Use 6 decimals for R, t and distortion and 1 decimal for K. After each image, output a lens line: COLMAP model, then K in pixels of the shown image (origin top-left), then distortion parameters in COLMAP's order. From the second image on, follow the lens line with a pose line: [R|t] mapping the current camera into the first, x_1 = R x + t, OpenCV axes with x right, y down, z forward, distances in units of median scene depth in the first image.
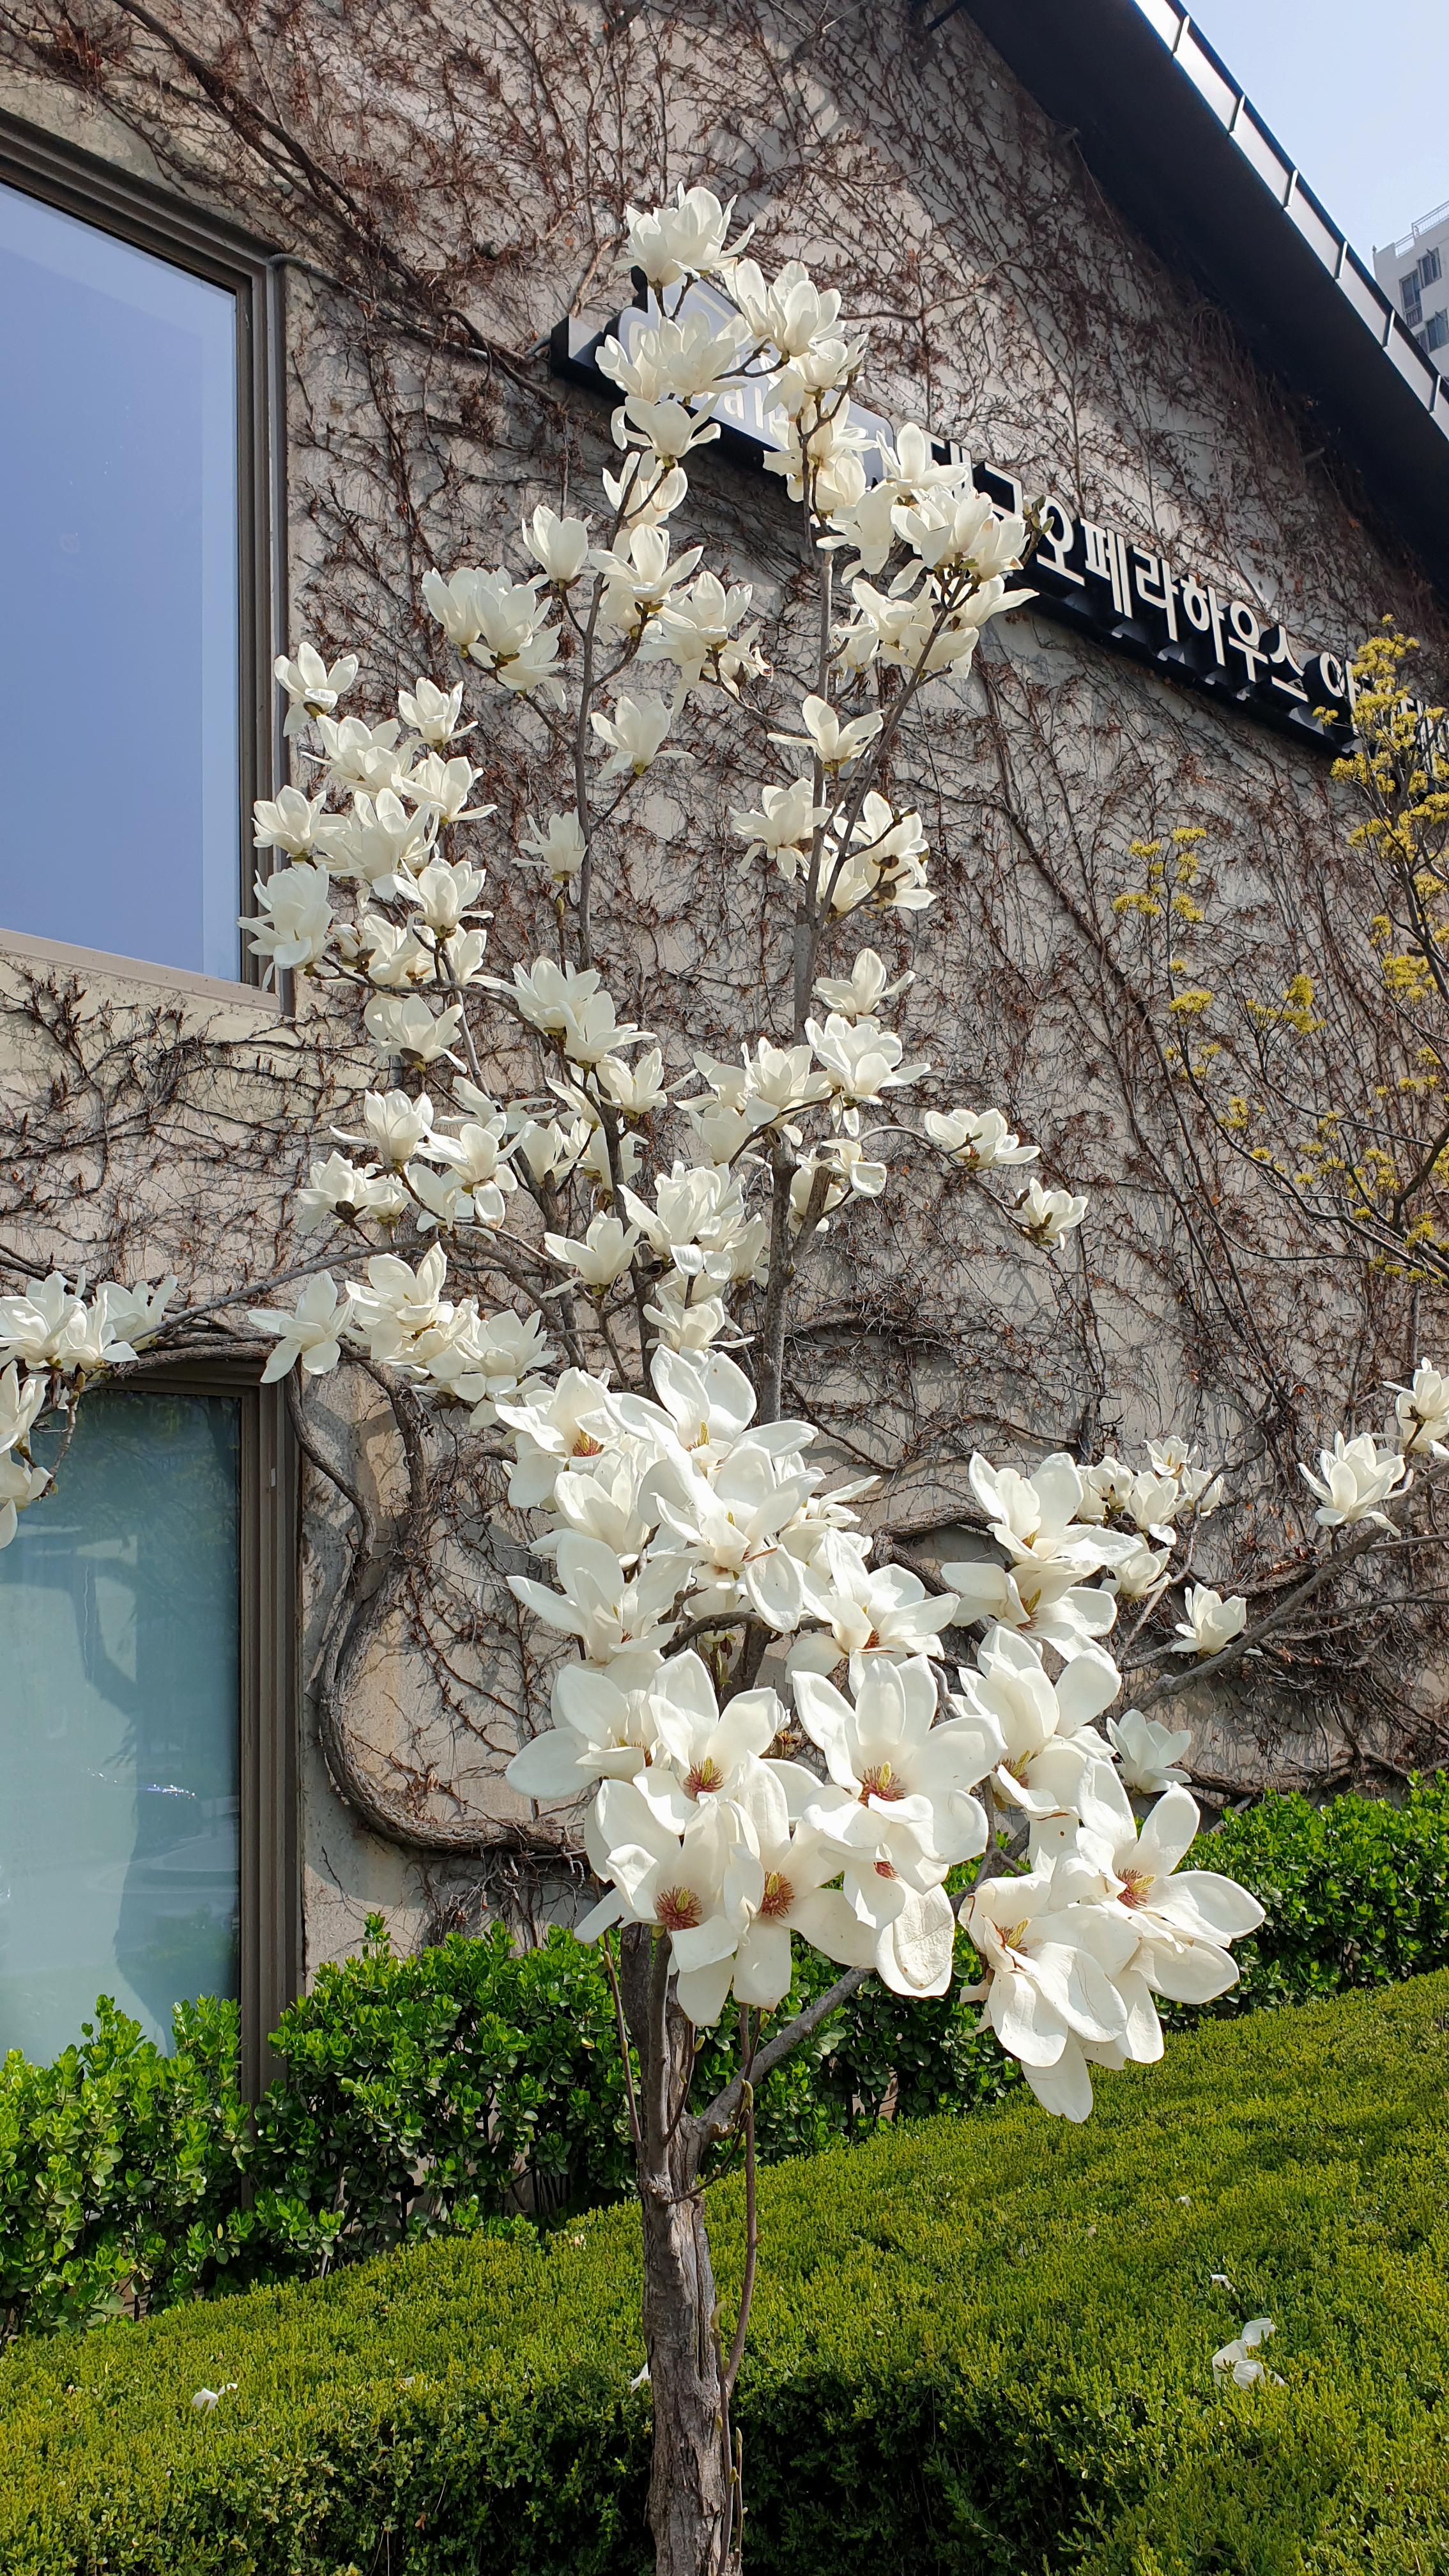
lens RADIAL K [[2012.0, 0, 786.8], [0, 2012.0, 1323.6], [0, 0, 1]] dist [0.086907, -0.126064]
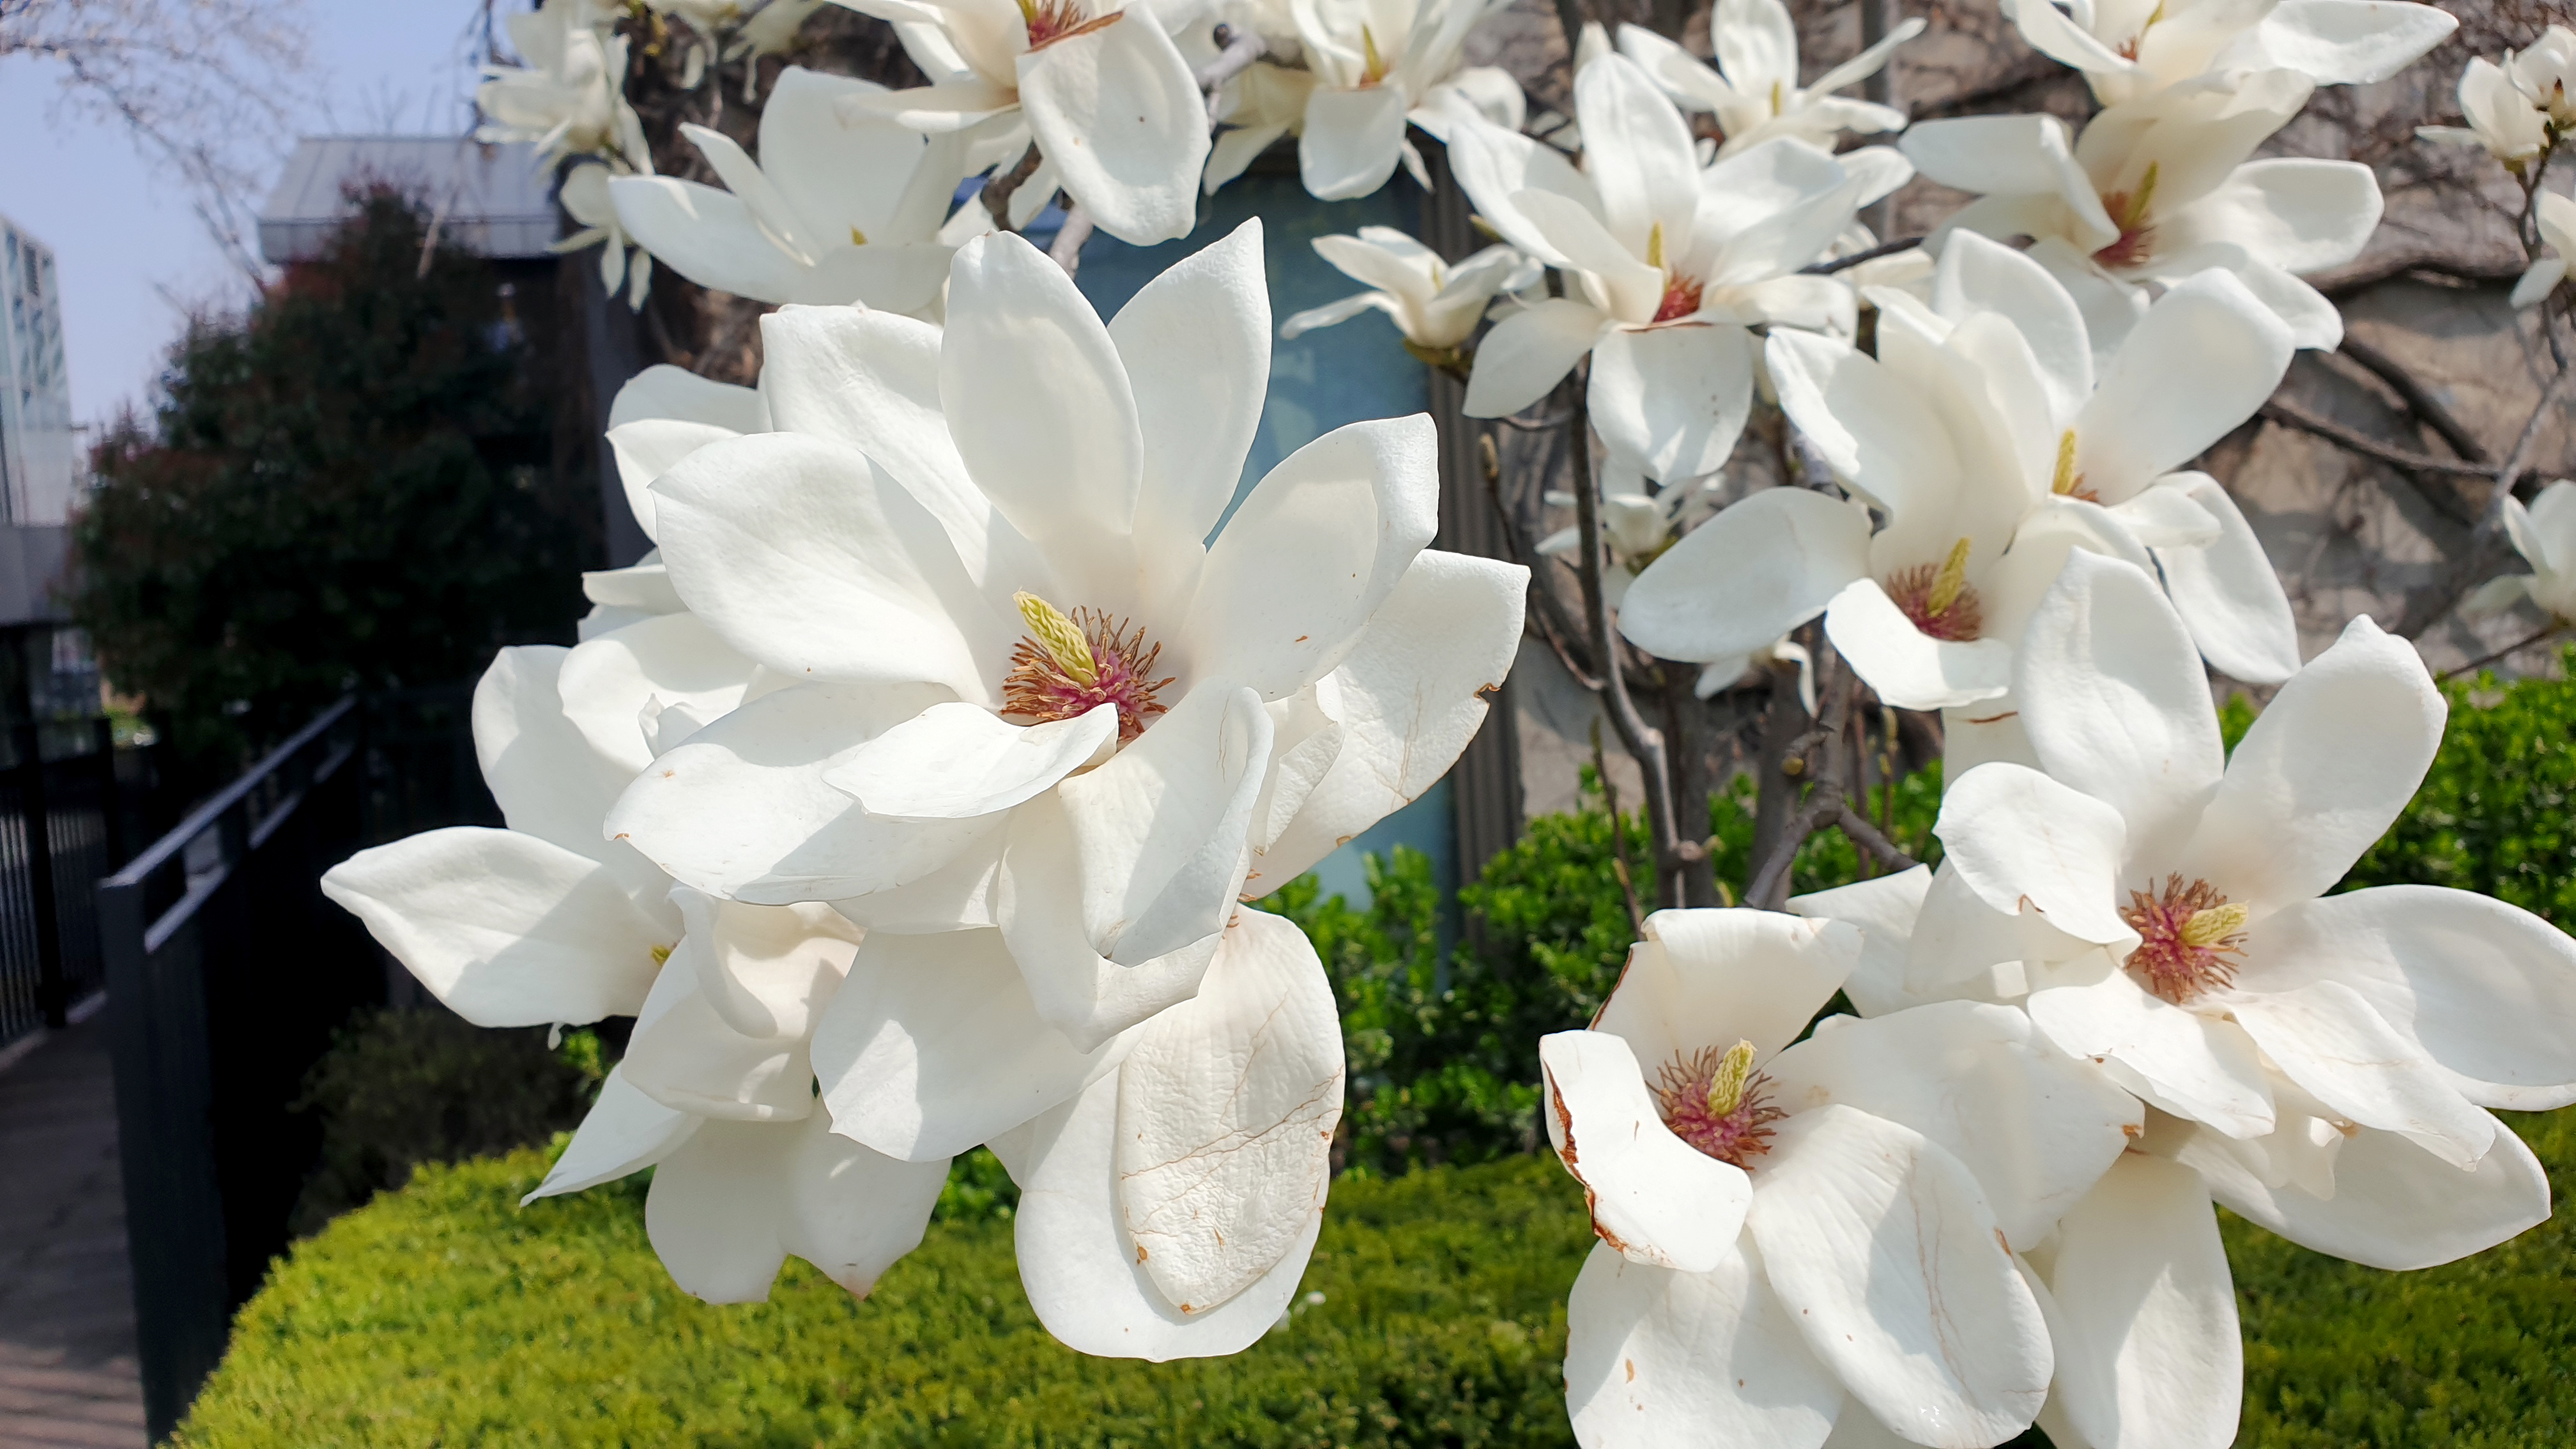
lens RADIAL K [[2014.3, 0, 1288.0], [0, 2014.3, 724.5], [0, 0, 1]] dist [-0.001018, -0.009369]
pose [[0.901648, 0.007169, -0.432412, 0.063902], [0.111877, 0.961960, 0.249230, 0.052980], [0.417750, -0.273095, 0.866547, 0.238574]]
